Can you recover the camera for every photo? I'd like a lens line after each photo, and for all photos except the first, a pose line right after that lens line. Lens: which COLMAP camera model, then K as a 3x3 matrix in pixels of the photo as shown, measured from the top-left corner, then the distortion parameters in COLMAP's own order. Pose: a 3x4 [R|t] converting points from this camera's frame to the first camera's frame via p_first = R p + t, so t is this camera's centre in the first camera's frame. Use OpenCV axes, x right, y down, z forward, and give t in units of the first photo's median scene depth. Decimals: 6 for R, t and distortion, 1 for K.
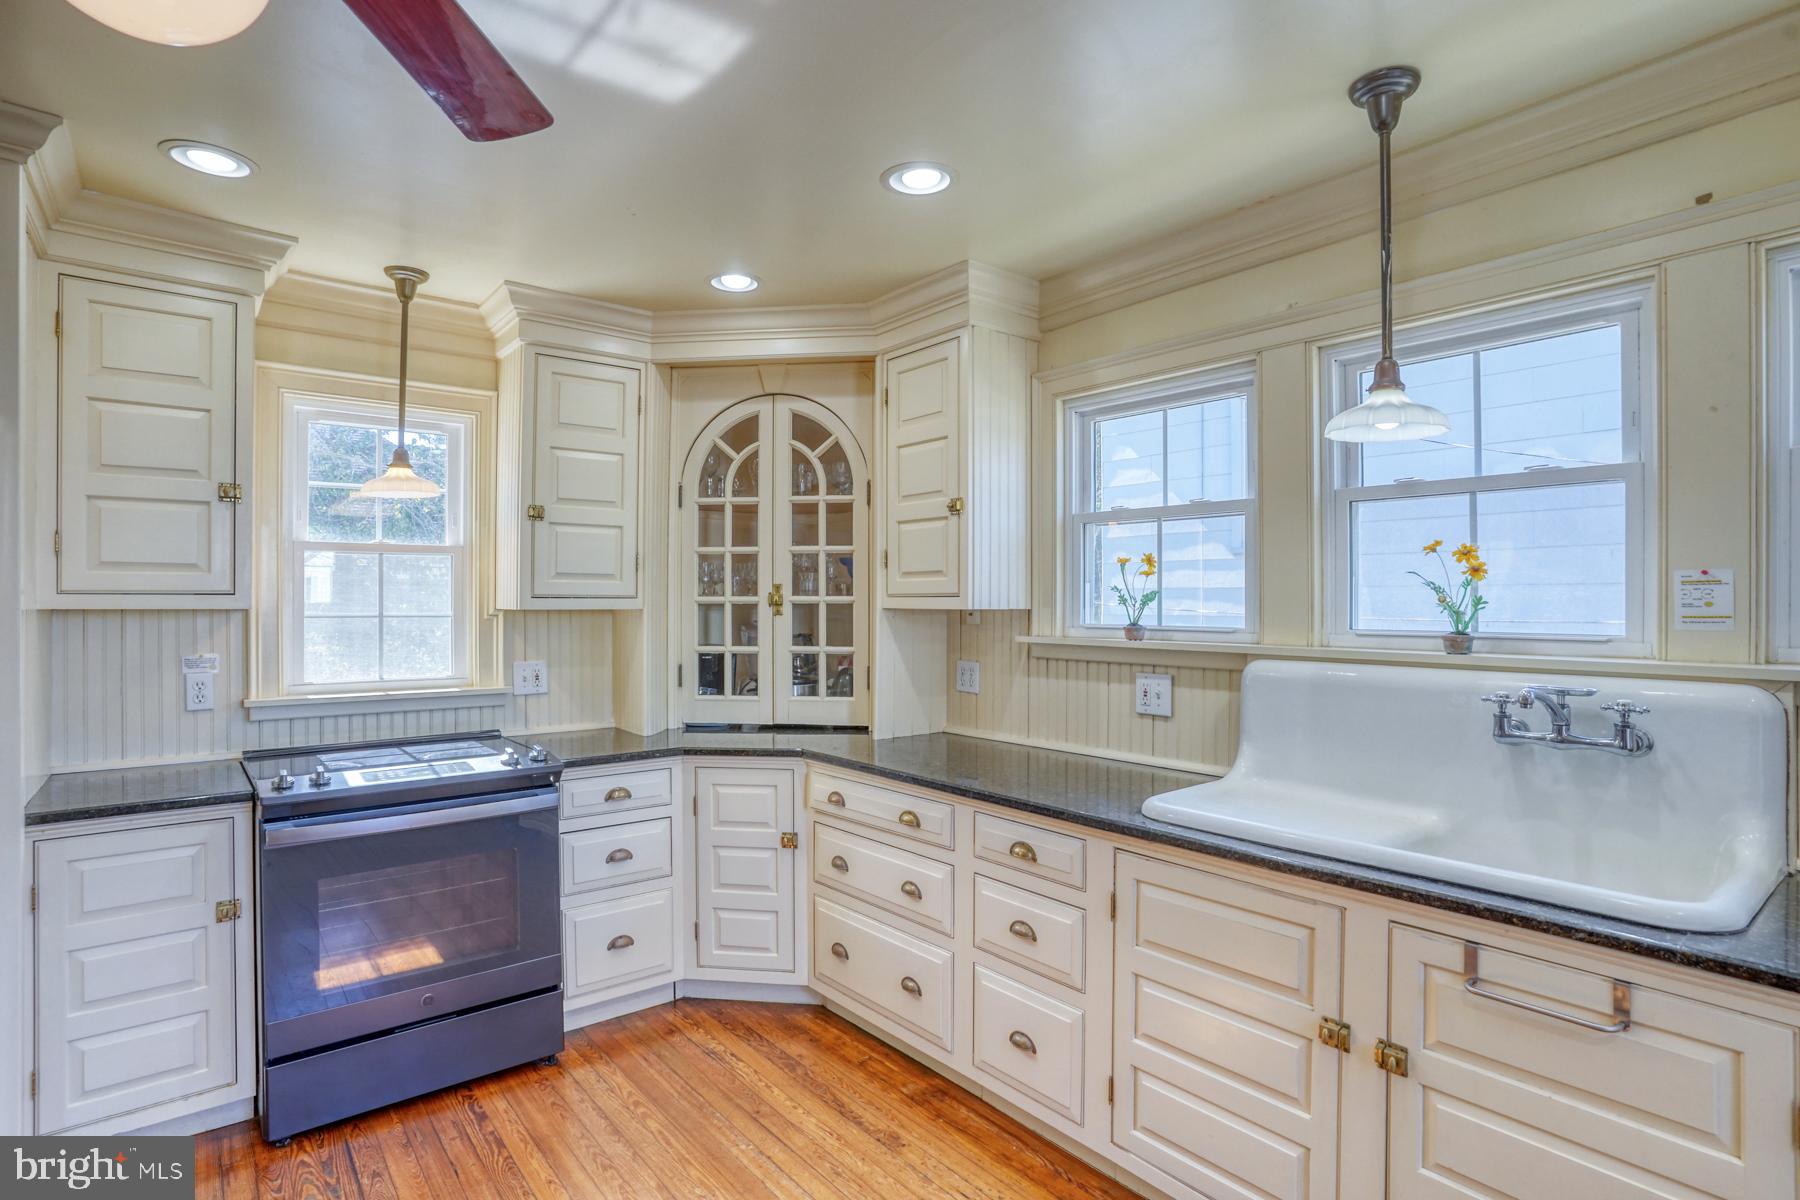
lens RADIAL K [[923.1, 0, 875.6], [0, 923.1, 593.7], [0, 0, 1]] dist [-0.086004, 0.041820]
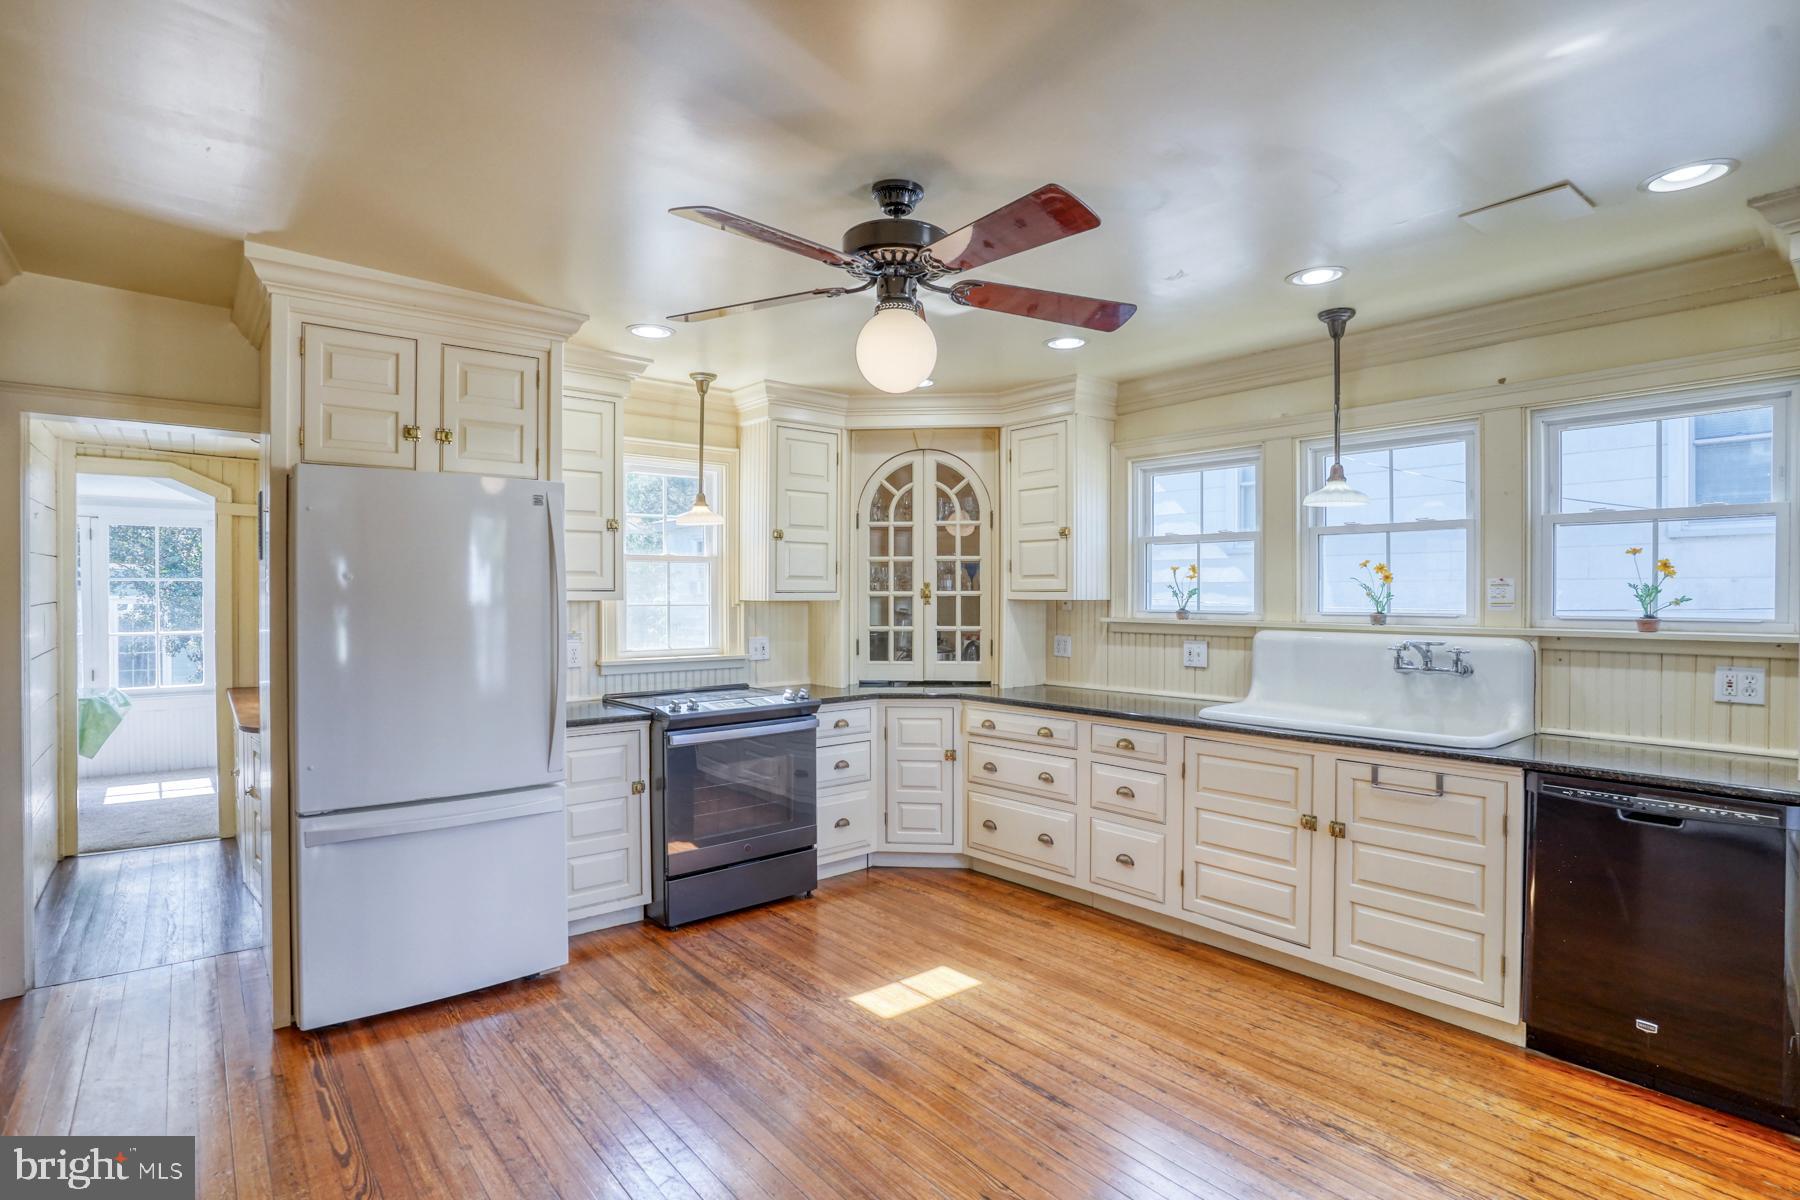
lens RADIAL K [[900.2, 0, 893.6], [0, 900.2, 592.3], [0, 0, 1]] dist [-0.084580, 0.037923]
pose [[0.999651, -0.000789, 0.026404, -0.258470], [0.000605, 0.999976, 0.006970, -0.006999], [-0.026409, -0.006952, 0.999627, -0.523795]]
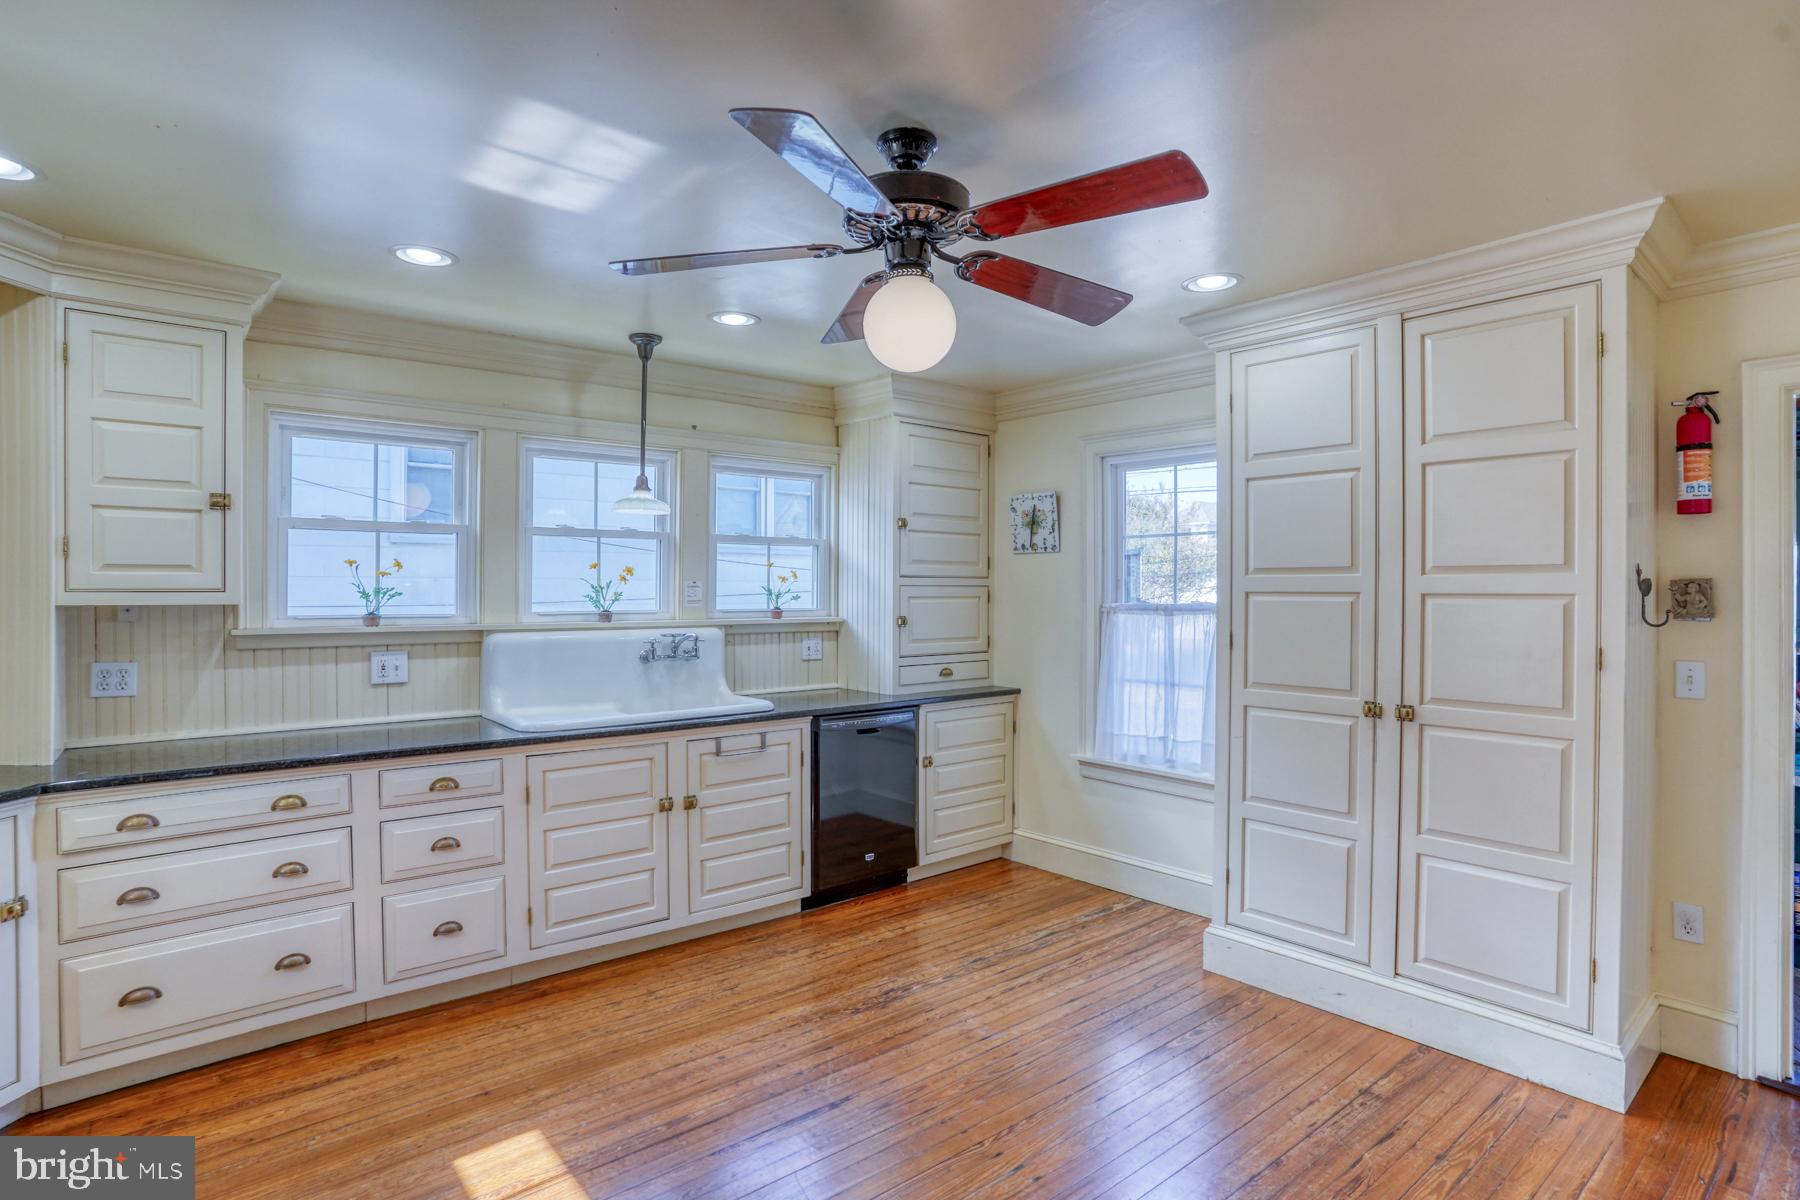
lens RADIAL K [[882.3, 0, 898.6], [0, 882.3, 593.9], [0, 0, 1]] dist [-0.089367, 0.041976]
pose [[-0.023750, -0.002563, 0.999715, -0.933365], [-0.006579, 0.999975, 0.002408, -0.001597], [-0.999696, -0.006520, -0.023767, 0.316685]]
